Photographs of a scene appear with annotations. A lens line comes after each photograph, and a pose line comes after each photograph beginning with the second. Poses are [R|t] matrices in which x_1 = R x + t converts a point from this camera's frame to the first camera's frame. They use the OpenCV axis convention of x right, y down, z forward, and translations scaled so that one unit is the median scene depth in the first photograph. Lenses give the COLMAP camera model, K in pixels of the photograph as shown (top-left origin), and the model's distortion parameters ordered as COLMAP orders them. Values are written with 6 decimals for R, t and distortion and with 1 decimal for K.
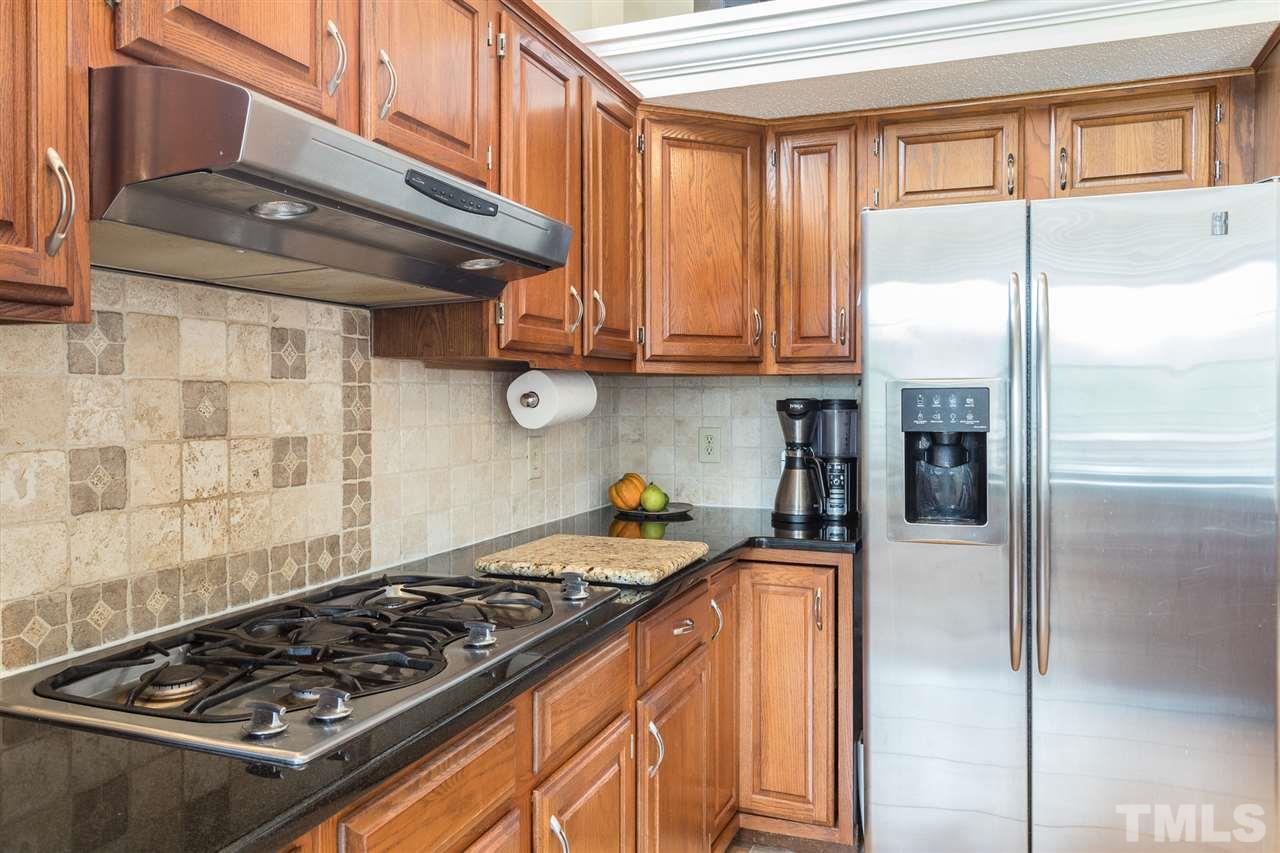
lens RADIAL K [[937.2, 0, 638.1], [0, 937.2, 407.6], [0, 0, 1]] dist [0.003036, 0.001057]
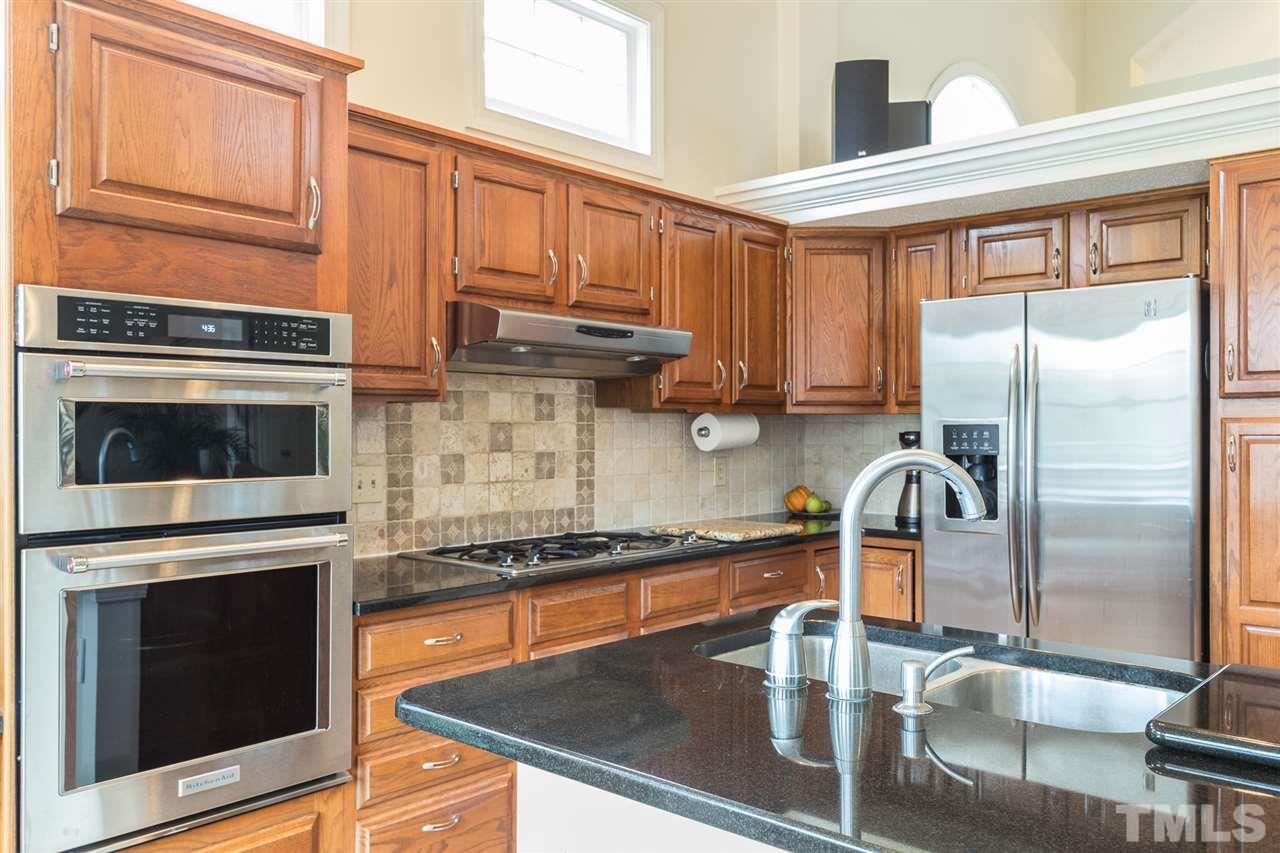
lens RADIAL K [[1027.4, 0, 641.5], [0, 1027.4, 433.6], [0, 0, 1]] dist [0.005036, 0.000175]
pose [[0.933109, 0.002418, -0.359584, 0.494045], [-0.004341, 0.999980, -0.004540, 0.002857], [0.359566, 0.005797, 0.933102, -0.762344]]
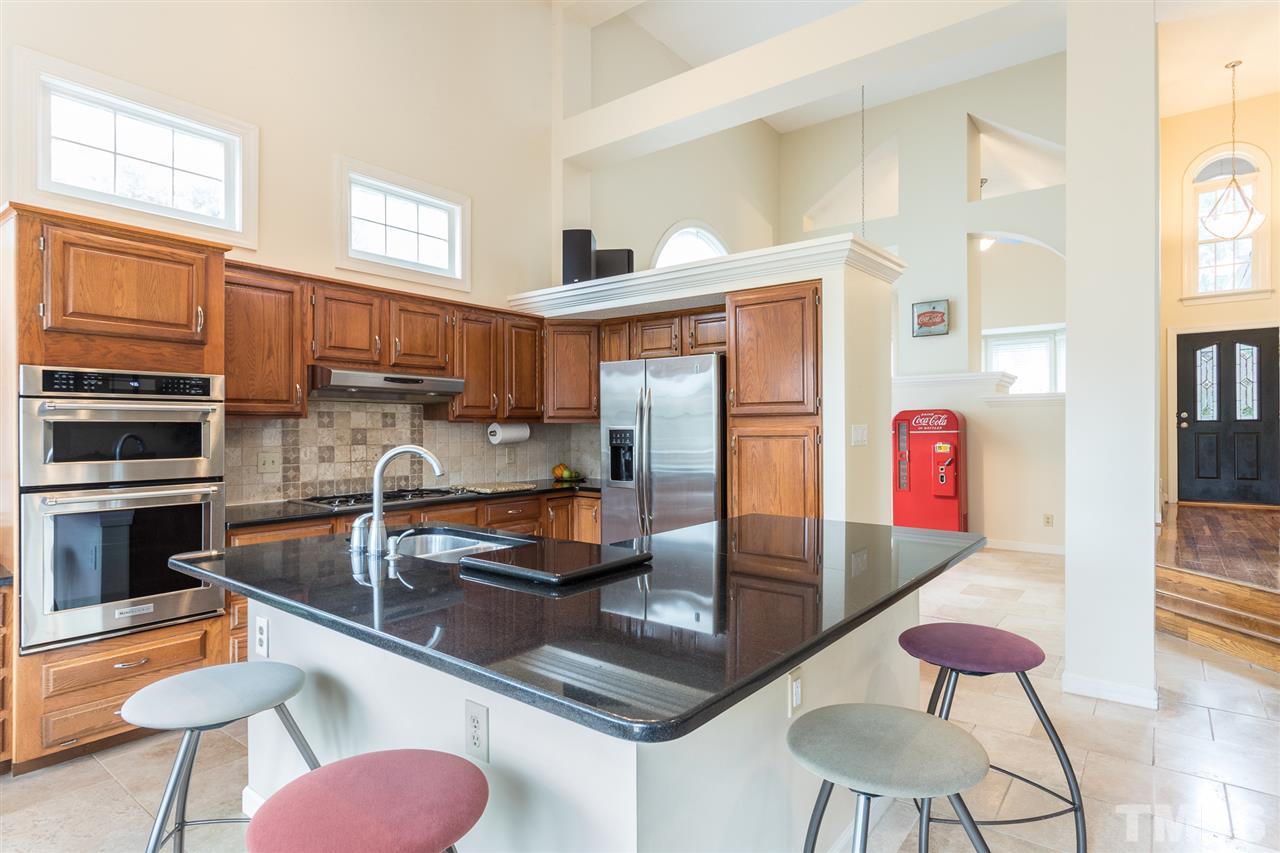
lens RADIAL K [[667.0, 0, 637.9], [0, 667.0, 428.4], [0, 0, 1]] dist [-0.002049, 0.000487]
pose [[0.953186, 0.001481, -0.302382, 1.104727], [-0.004216, 0.999956, -0.008393, -0.010521], [0.302356, 0.009275, 0.953150, -0.928693]]
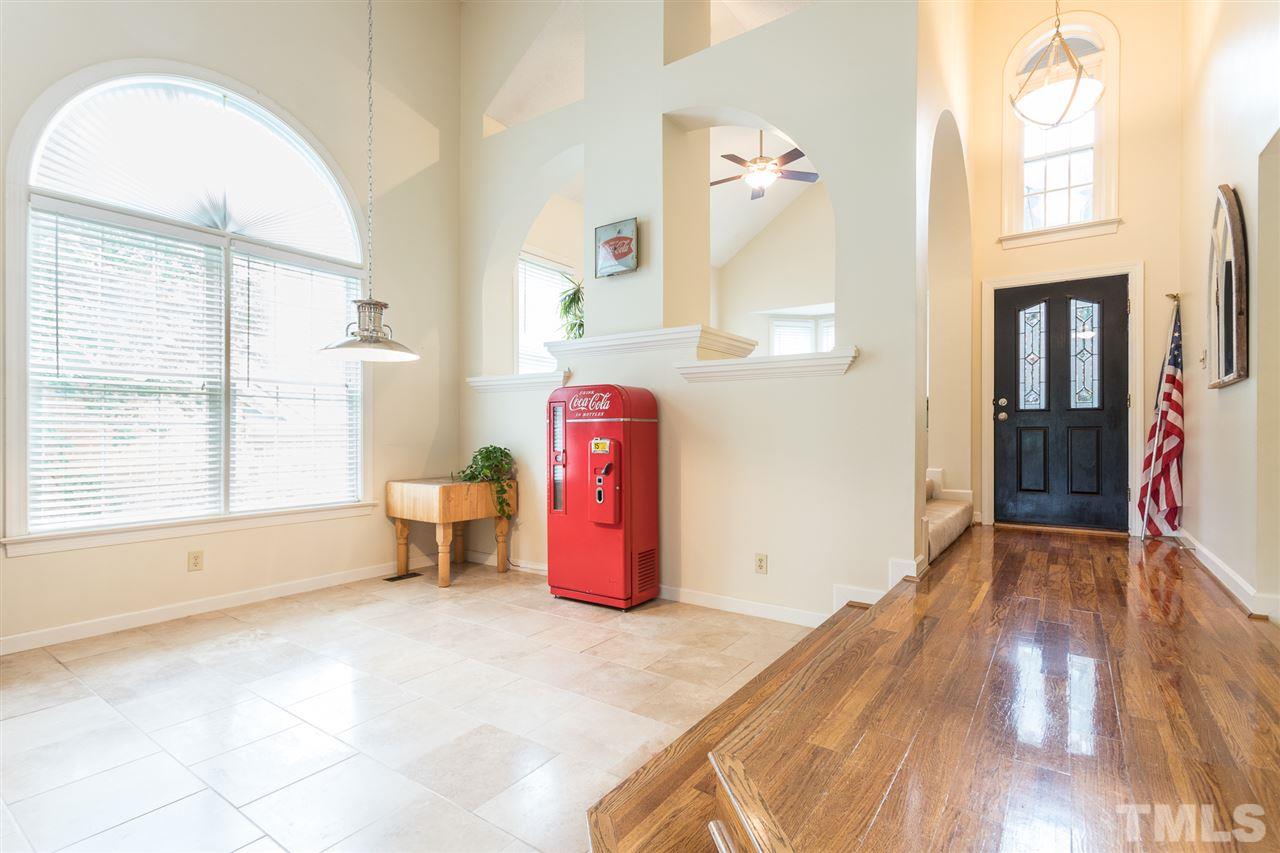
lens RADIAL K [[599.0, 0, 643.2], [0, 599.0, 434.5], [0, 0, 1]] dist [0.001482, 0.000355]
pose [[0.968176, 0.005863, -0.250201, 2.220553], [-0.007713, 0.999950, -0.006414, 0.031477], [0.250151, 0.008140, 0.968173, 1.090460]]
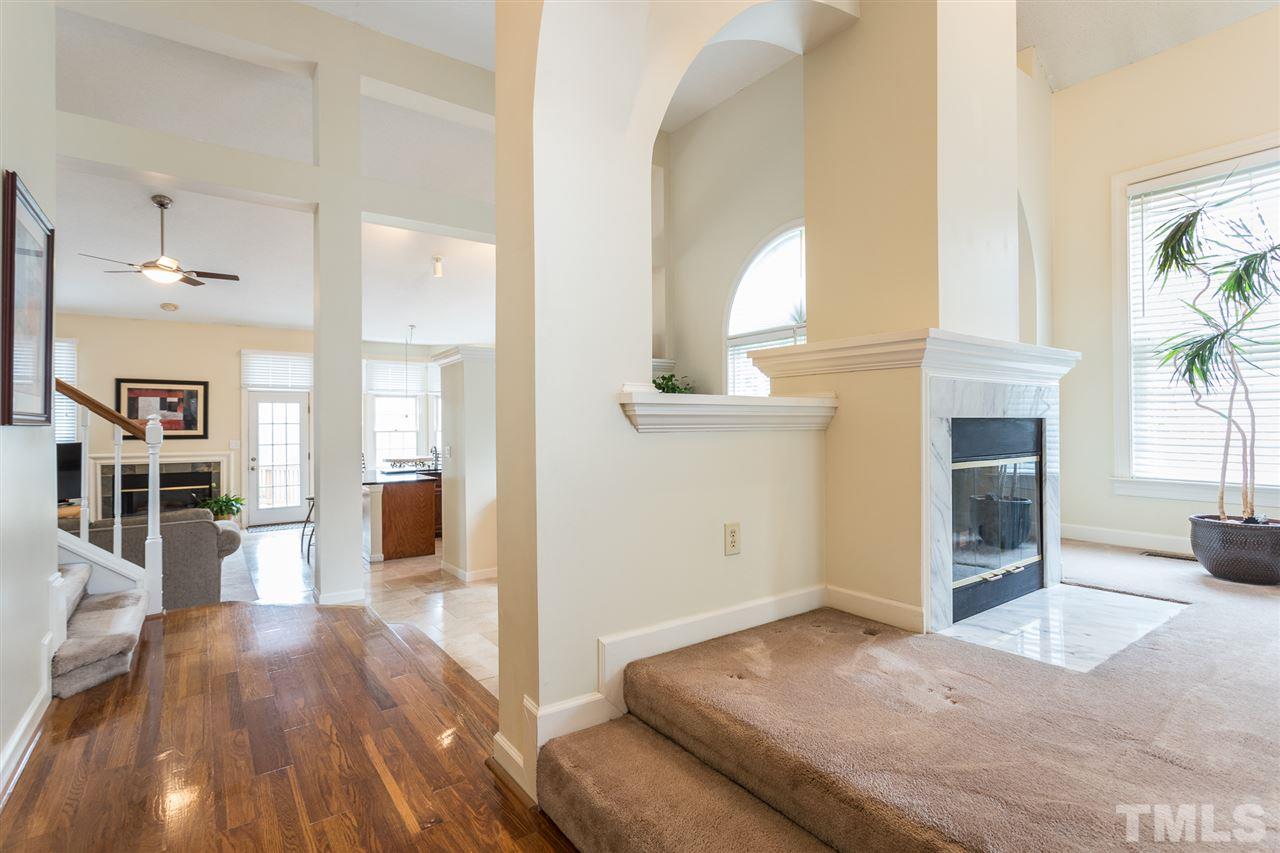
lens RADIAL K [[610.6, 0, 638.7], [0, 610.6, 415.4], [0, 0, 1]] dist [0.000455, 0.000196]
pose [[-0.551097, -0.002052, -0.834439, 3.338868], [-0.000036, 0.999997, -0.002435, -0.198820], [0.834441, -0.001312, -0.551095, 3.772724]]
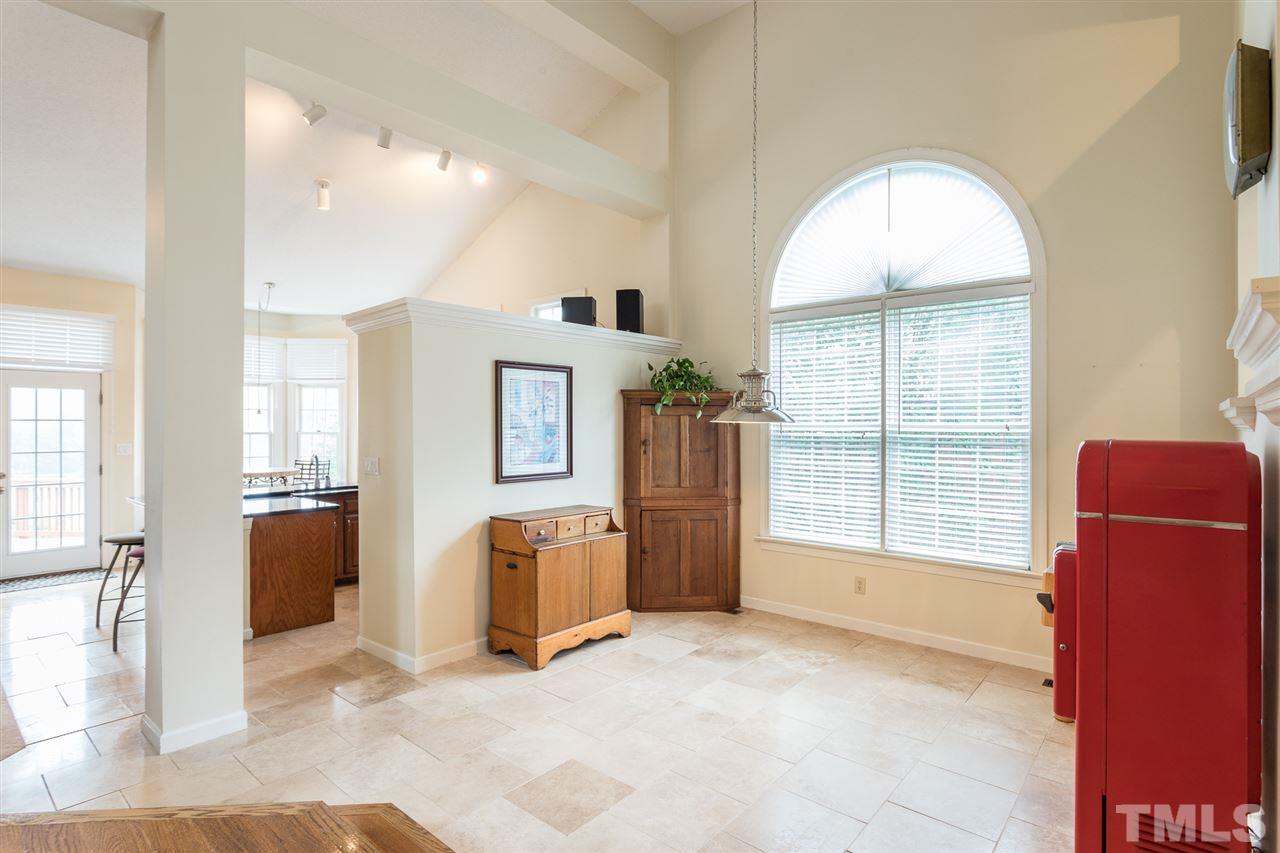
lens RADIAL K [[641.5, 0, 641.9], [0, 641.5, 423.6], [0, 0, 1]] dist [-0.003416, 0.000369]
pose [[-0.343013, 0.000560, -0.939331, 2.901408], [-0.011434, 0.999923, 0.004772, -0.177274], [0.939261, 0.012377, -0.342980, 2.697663]]
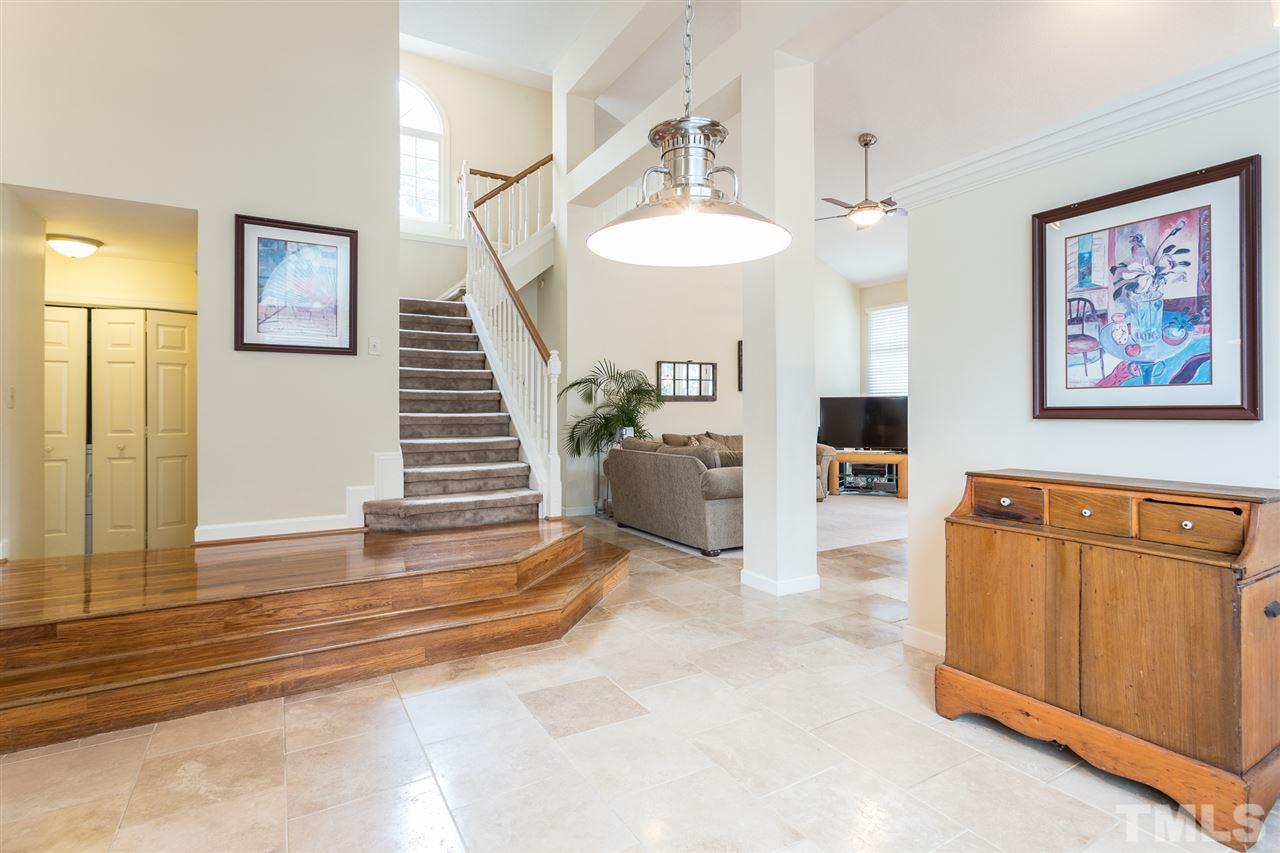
lens RADIAL K [[623.6, 0, 648.8], [0, 623.6, 405.2], [0, 0, 1]] dist [-0.003360, -0.000323]
pose [[-0.782007, 0.008229, 0.623215, 0.745191], [0.010169, 0.999948, -0.000444, 0.016989], [-0.623187, 0.005990, -0.782050, 2.998485]]
